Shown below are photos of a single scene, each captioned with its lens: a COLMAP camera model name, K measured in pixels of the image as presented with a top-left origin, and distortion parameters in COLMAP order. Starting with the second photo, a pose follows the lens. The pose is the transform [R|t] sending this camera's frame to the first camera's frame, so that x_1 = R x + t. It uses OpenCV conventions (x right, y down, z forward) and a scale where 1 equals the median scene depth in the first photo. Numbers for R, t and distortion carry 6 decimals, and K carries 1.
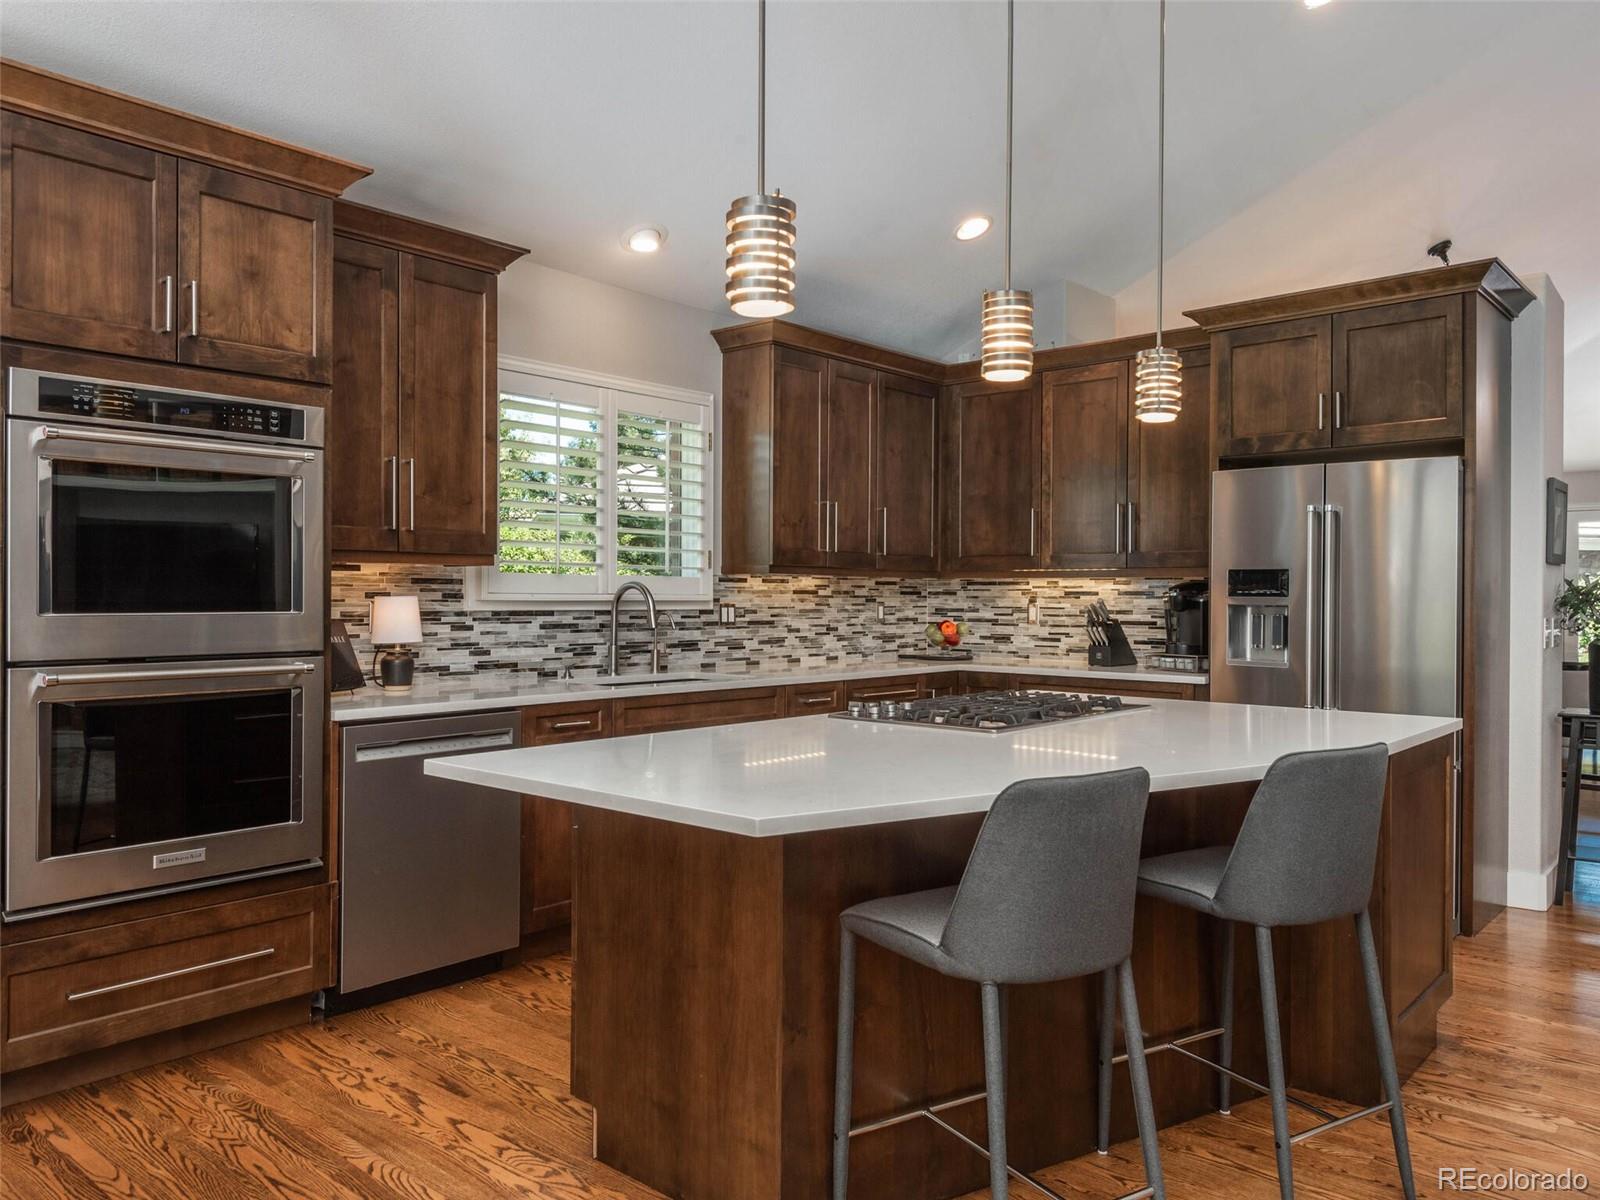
lens RADIAL K [[1167.7, 0, 800.0], [0, 1167.7, 600.0], [0, 0, 1]] dist [0.052920, -0.009022]
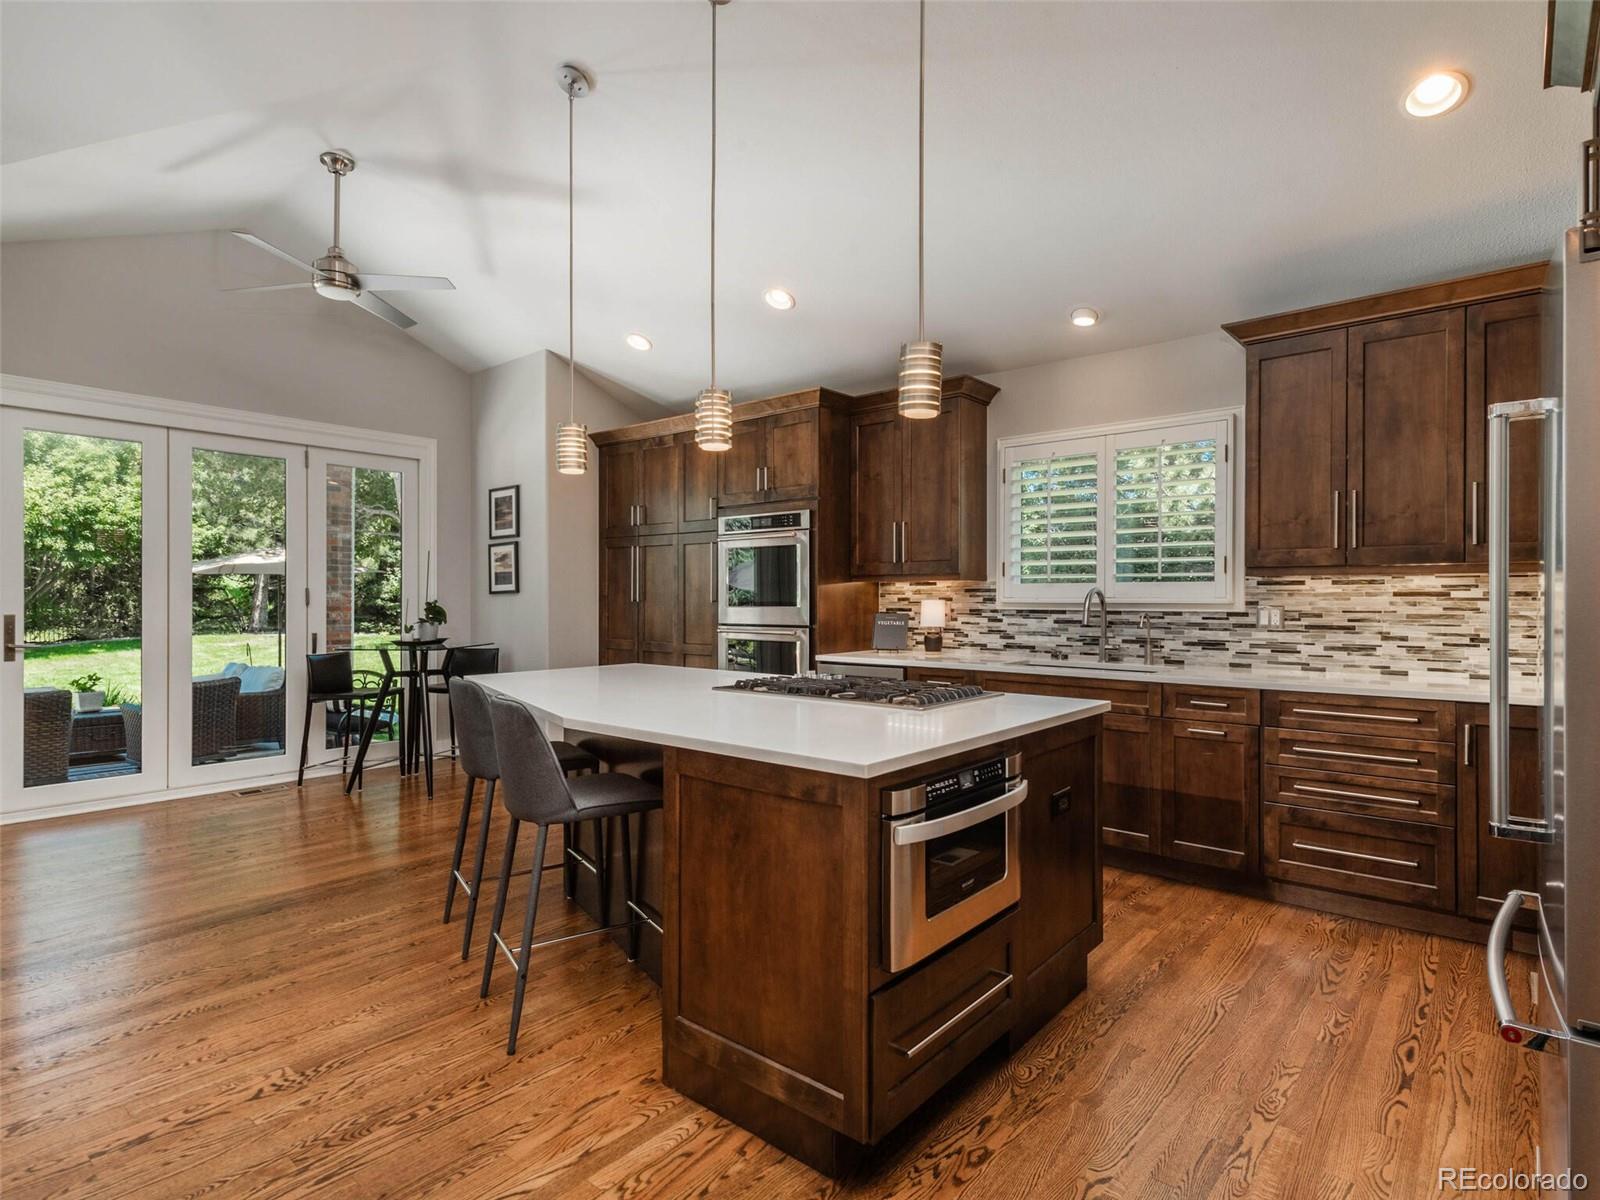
lens RADIAL K [[836.7, 0, 801.0], [0, 836.7, 599.2], [0, 0, 1]] dist [0.014985, -0.001251]
pose [[0.017661, -0.003648, -0.999837, 0.661408], [-0.003502, 0.999987, -0.003710, 0.000898], [0.999838, 0.003567, 0.017648, 0.590641]]
